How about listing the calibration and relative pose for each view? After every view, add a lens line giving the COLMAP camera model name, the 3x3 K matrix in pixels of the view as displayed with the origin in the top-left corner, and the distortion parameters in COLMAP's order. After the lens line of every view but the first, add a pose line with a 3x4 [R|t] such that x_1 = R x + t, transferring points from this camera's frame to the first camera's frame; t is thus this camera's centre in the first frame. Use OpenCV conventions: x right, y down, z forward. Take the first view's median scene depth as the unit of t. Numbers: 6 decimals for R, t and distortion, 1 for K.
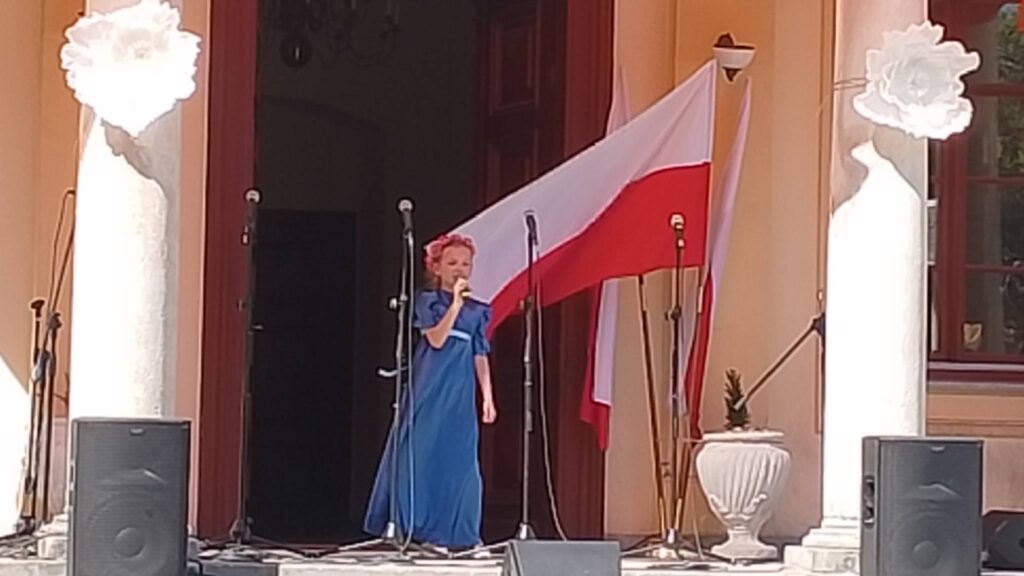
lens RADIAL K [[4652.2, 0, 512.0], [0, 4652.2, 288.0], [0, 0, 1]] dist [0.116180, 4.706633]
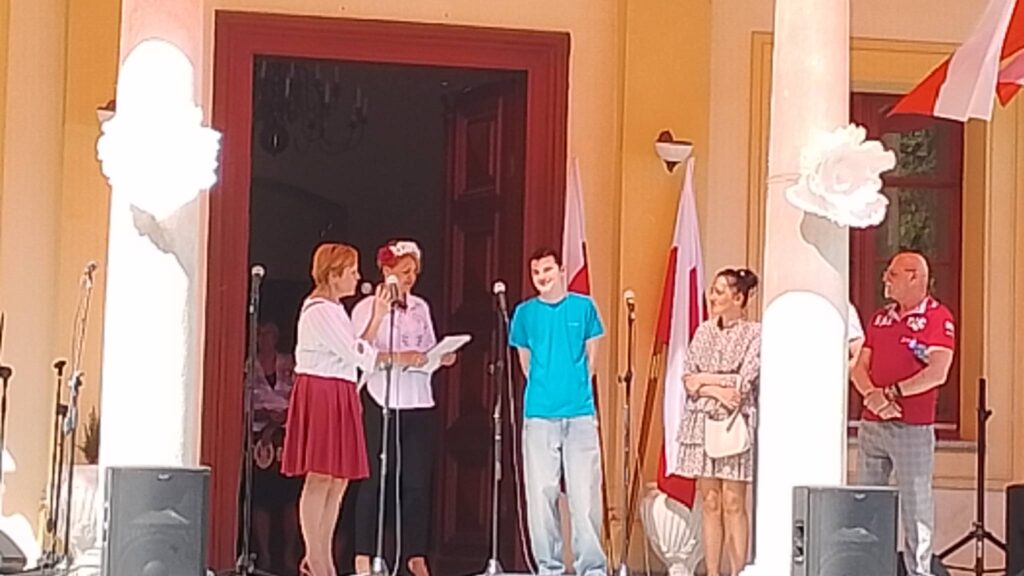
lens RADIAL K [[4652.2, 0, 512.0], [0, 4652.2, 288.0], [0, 0, 1]] dist [0.116180, 4.706633]
pose [[0.999222, 0.007895, 0.038652, -0.038357], [-0.007466, 0.999909, -0.011235, -0.003386], [-0.038738, 0.010938, 0.999190, -0.143836]]
